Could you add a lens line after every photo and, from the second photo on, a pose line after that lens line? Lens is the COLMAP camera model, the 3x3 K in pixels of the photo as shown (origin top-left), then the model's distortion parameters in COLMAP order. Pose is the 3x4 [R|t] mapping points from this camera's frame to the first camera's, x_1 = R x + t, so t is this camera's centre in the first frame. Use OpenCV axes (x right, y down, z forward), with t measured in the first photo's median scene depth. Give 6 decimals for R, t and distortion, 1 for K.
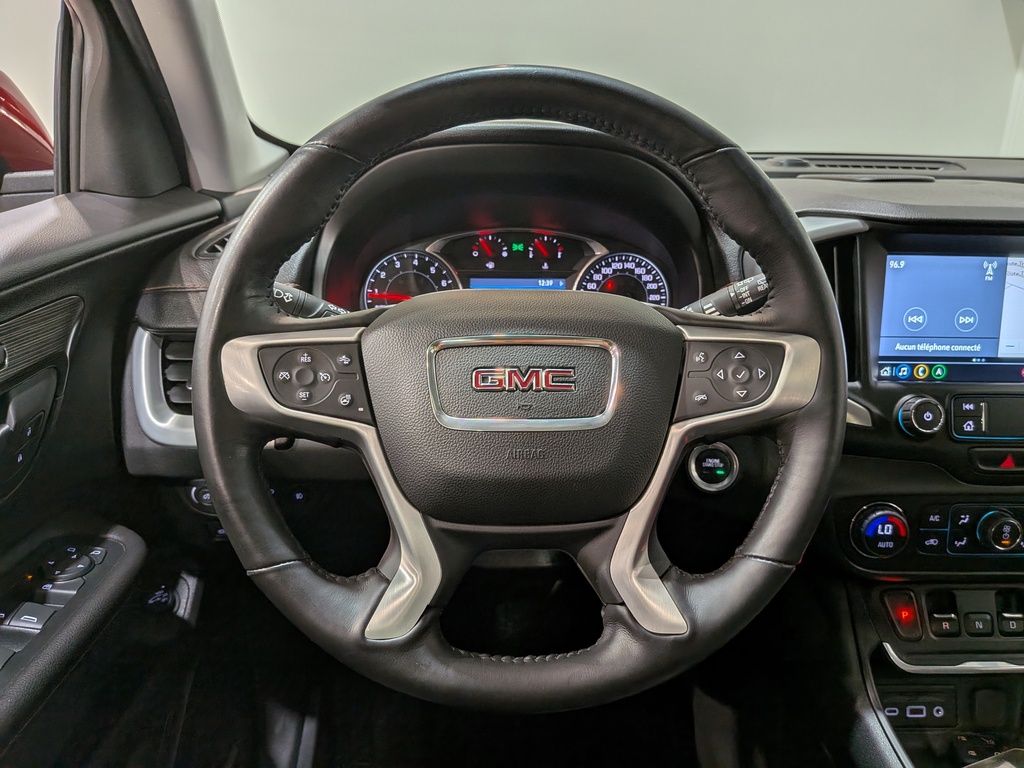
lens RADIAL K [[755.3, 0, 527.1], [0, 755.3, 397.5], [0, 0, 1]] dist [0.055273, -0.096118]
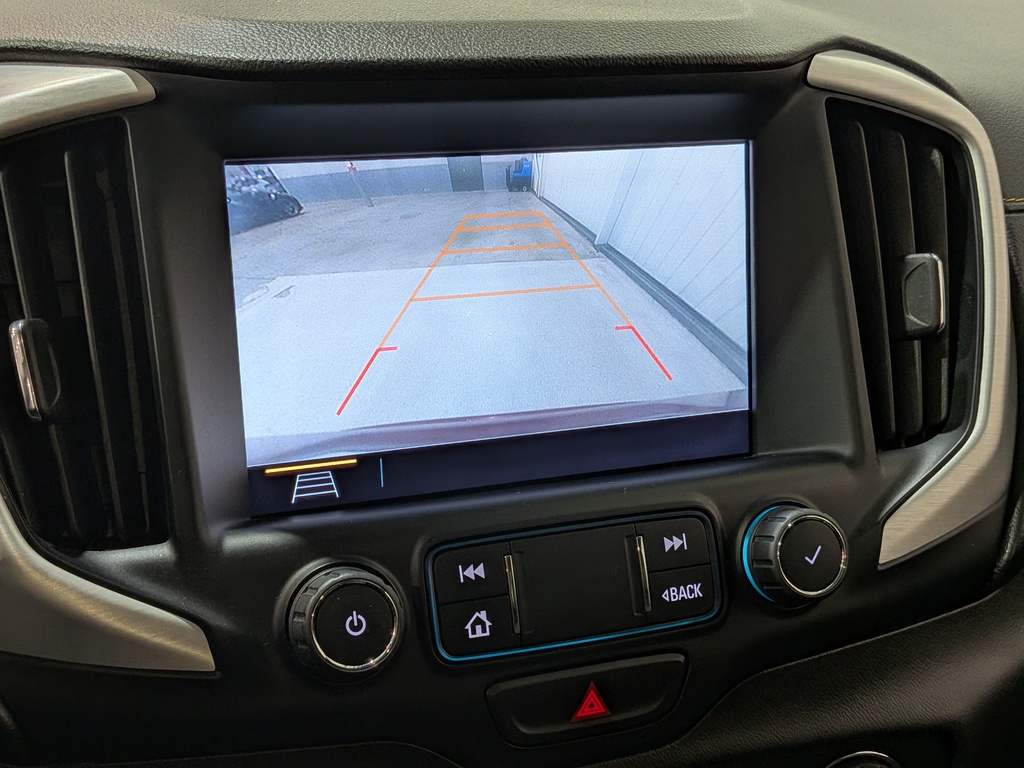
lens RADIAL K [[1482.9, 0, 510.6], [0, 1482.9, 417.1], [0, 0, 1]] dist [0.066414, 0.000000]
pose [[0.927809, -0.109446, 0.356640, 0.328079], [0.112942, 0.993540, 0.011078, -0.062904], [-0.355548, 0.030002, 0.934176, 0.304809]]
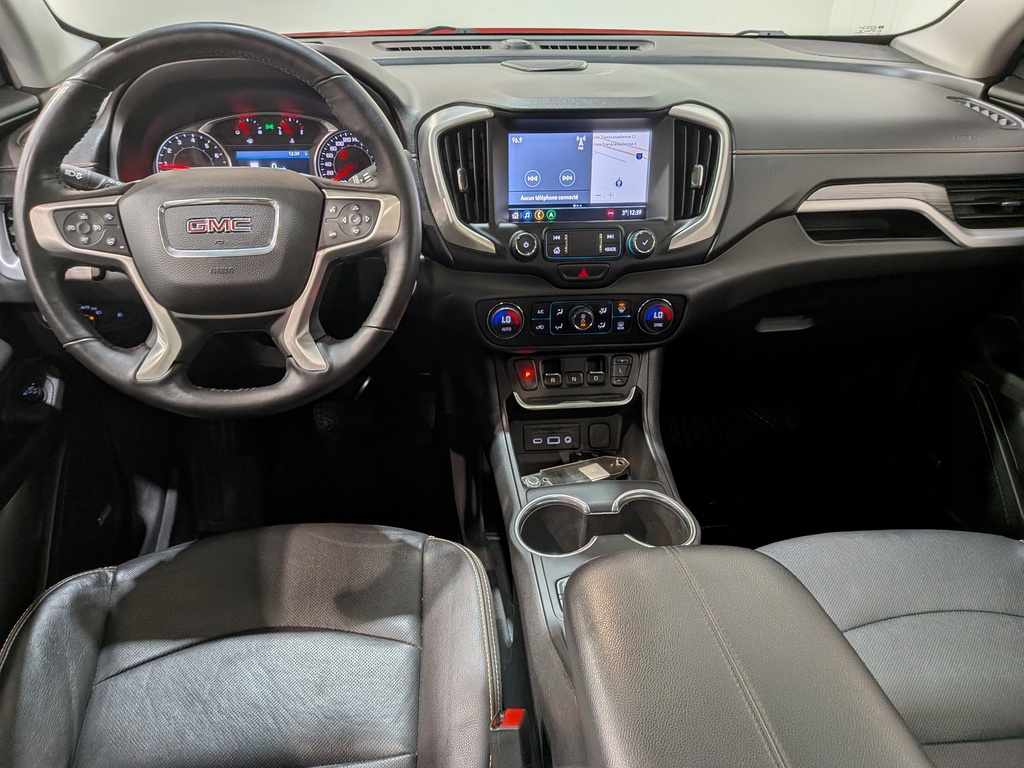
lens RADIAL K [[755.3, 0, 505.9], [0, 755.3, 396.5], [0, 0, 1]] dist [0.055273, -0.096118]
pose [[0.996145, -0.045218, 0.075170, 0.324620], [0.030088, 0.981046, 0.191425, 0.029346], [-0.082401, -0.188425, 0.978625, -0.516251]]
